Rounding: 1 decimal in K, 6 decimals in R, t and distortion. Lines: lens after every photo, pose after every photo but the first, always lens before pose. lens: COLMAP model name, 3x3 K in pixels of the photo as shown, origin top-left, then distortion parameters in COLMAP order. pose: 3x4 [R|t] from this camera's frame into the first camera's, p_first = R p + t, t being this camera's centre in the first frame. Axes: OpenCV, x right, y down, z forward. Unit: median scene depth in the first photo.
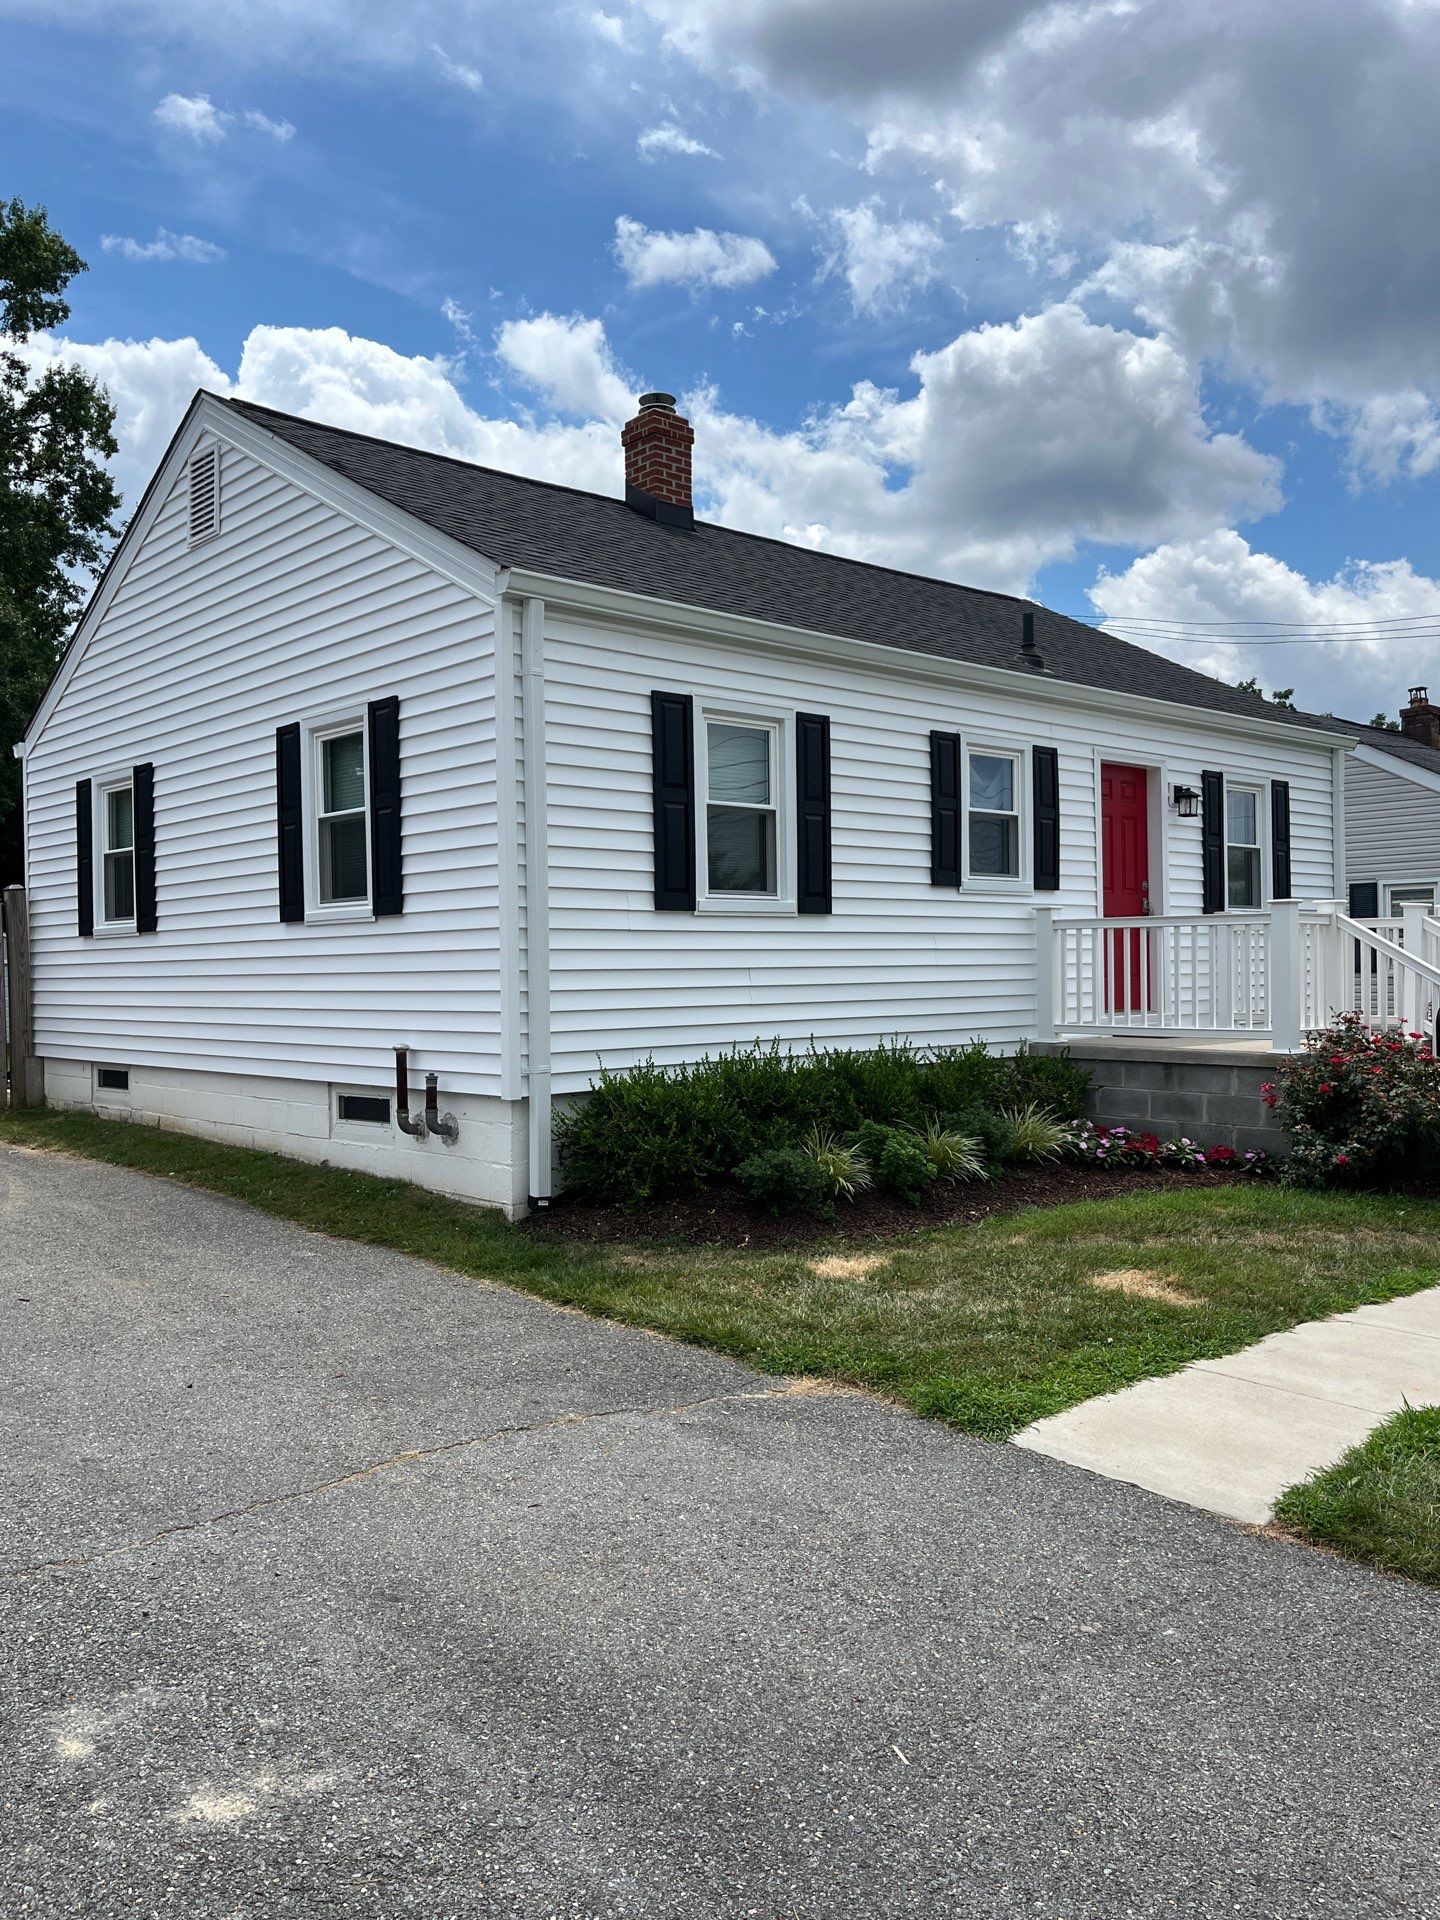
lens RADIAL K [[1504.4, 0, 707.9], [0, 1504.4, 967.1], [0, 0, 1]] dist [0.100045, -0.134446]
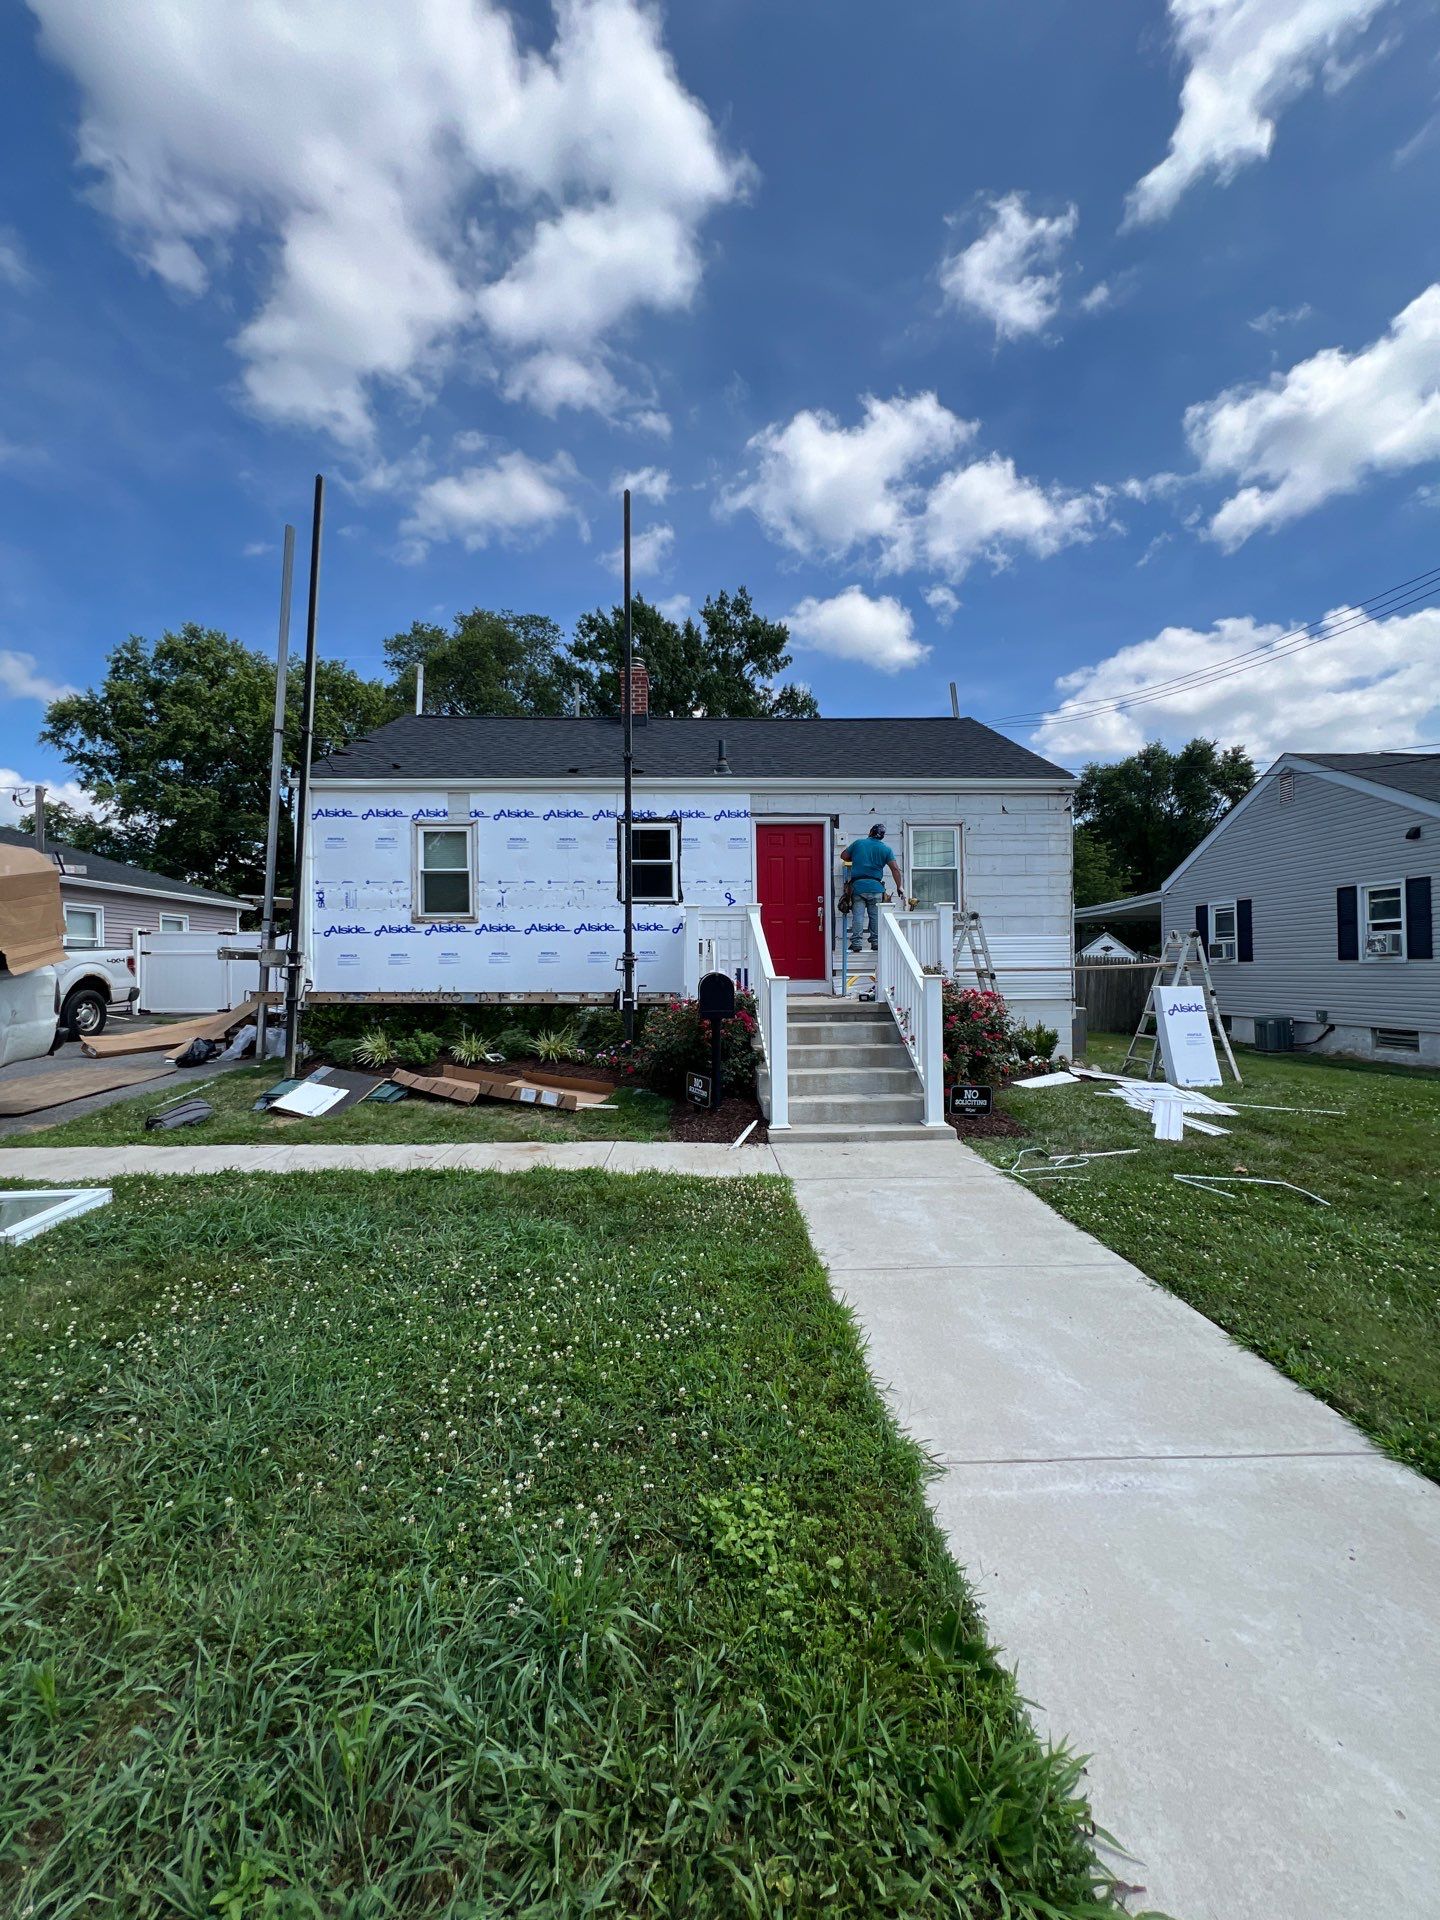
lens RADIAL K [[803.1, 0, 720.0], [0, 803.1, 960.0], [0, 0, 1]] dist [0.029168, -0.014548]
pose [[0.759016, -0.011076, -0.650978, 0.894251], [-0.001771, 0.999816, -0.019077, 0.029142], [0.651070, 0.015633, 0.758857, 0.373059]]
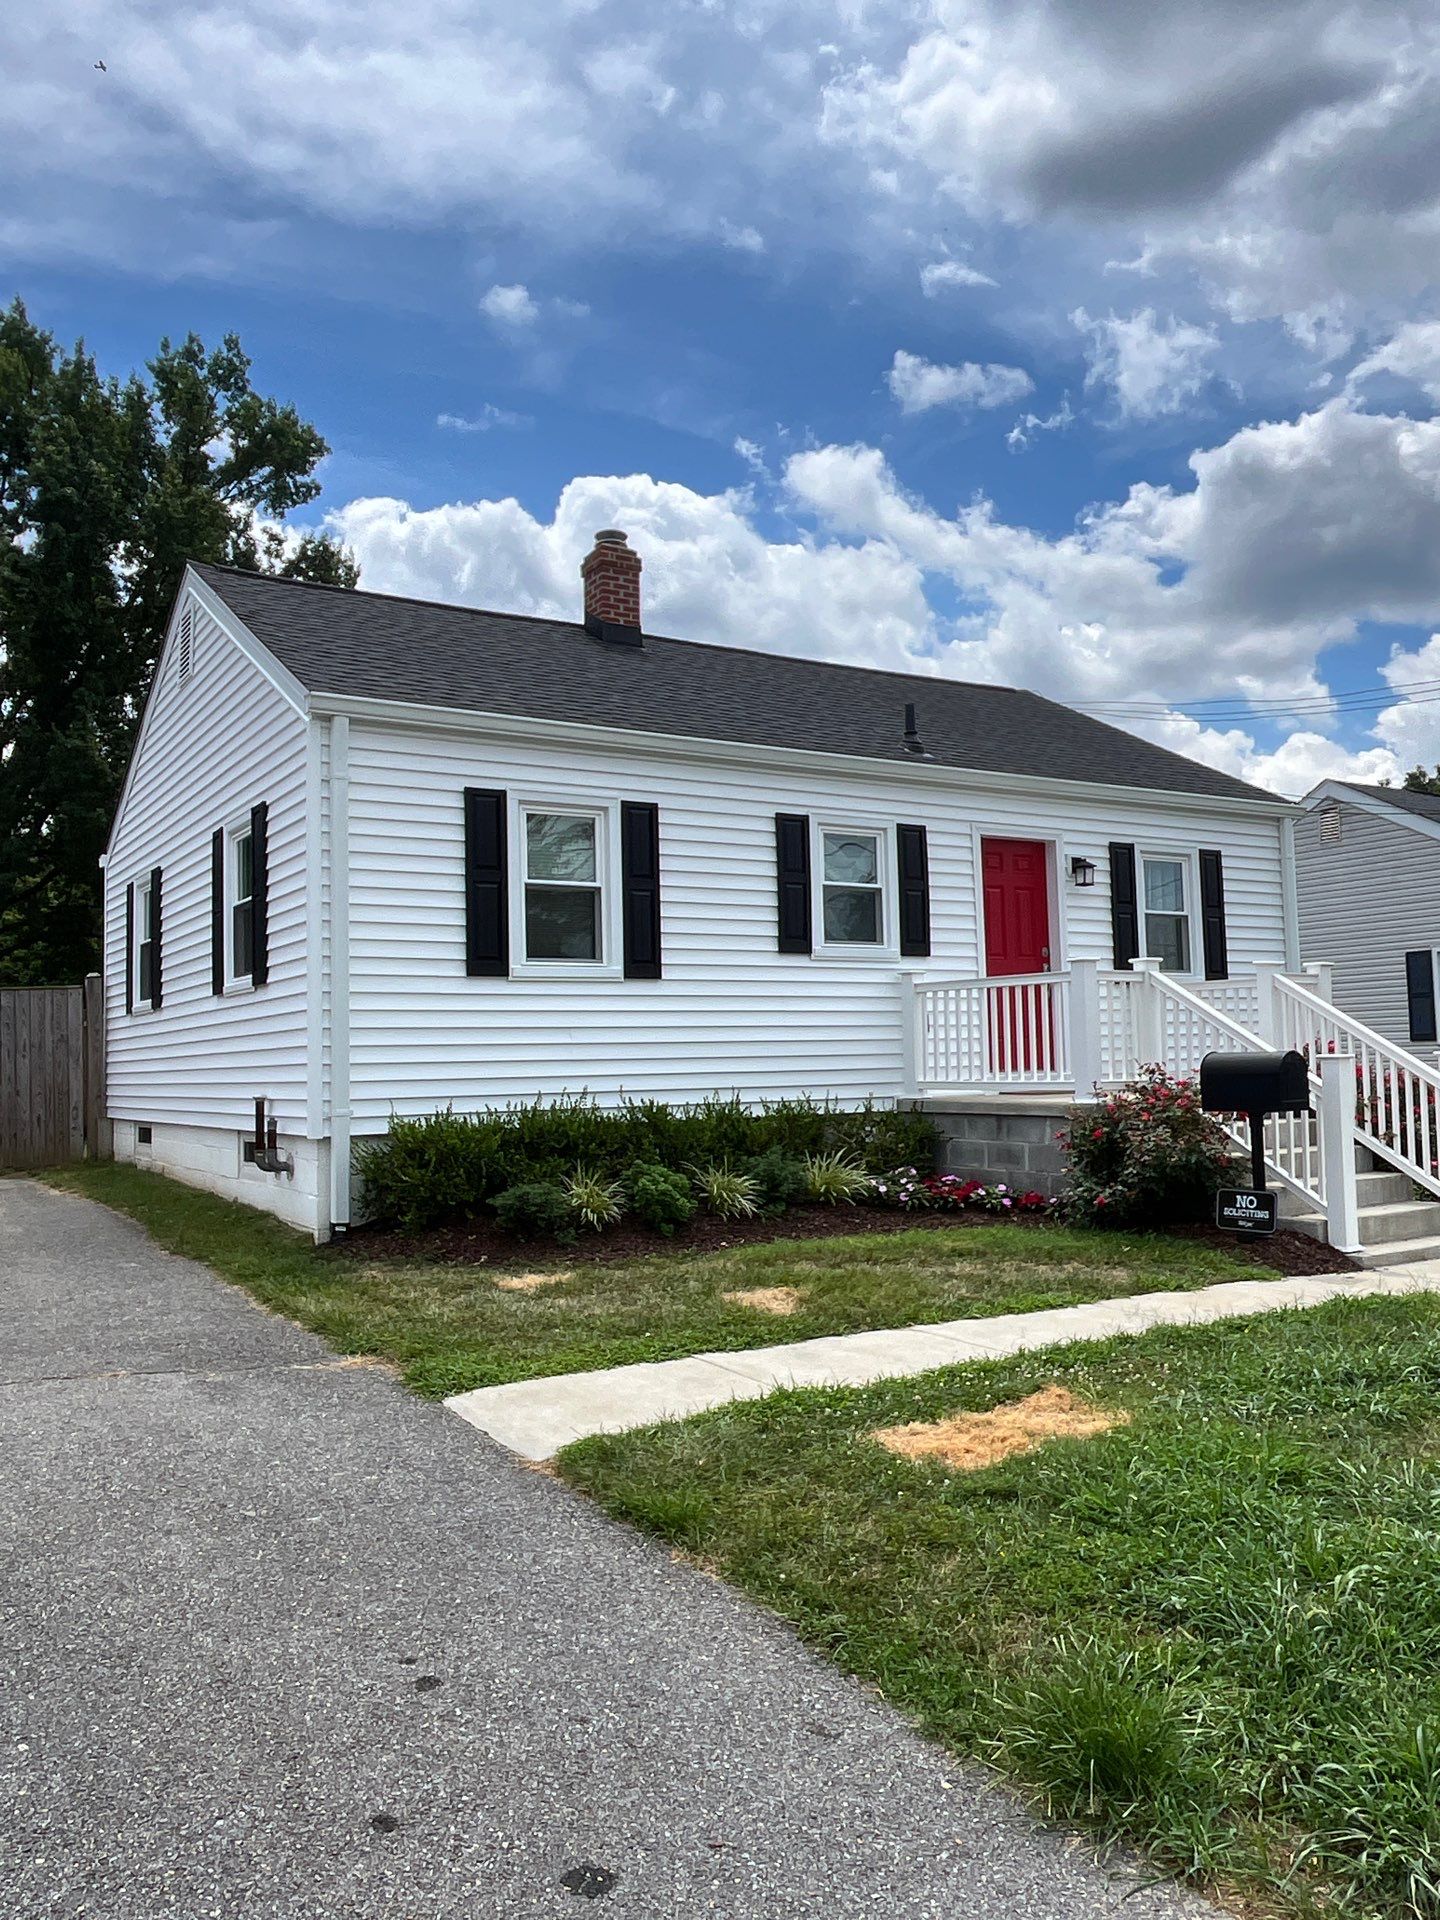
lens RADIAL K [[1464.0, 0, 720.0], [0, 1464.0, 960.0], [0, 0, 1]] dist [0.017285, -0.001757]
pose [[0.983074, -0.020673, -0.182040, 0.305859], [0.008486, 0.997685, -0.067469, 0.022902], [0.183014, 0.064782, 0.980974, -0.051283]]
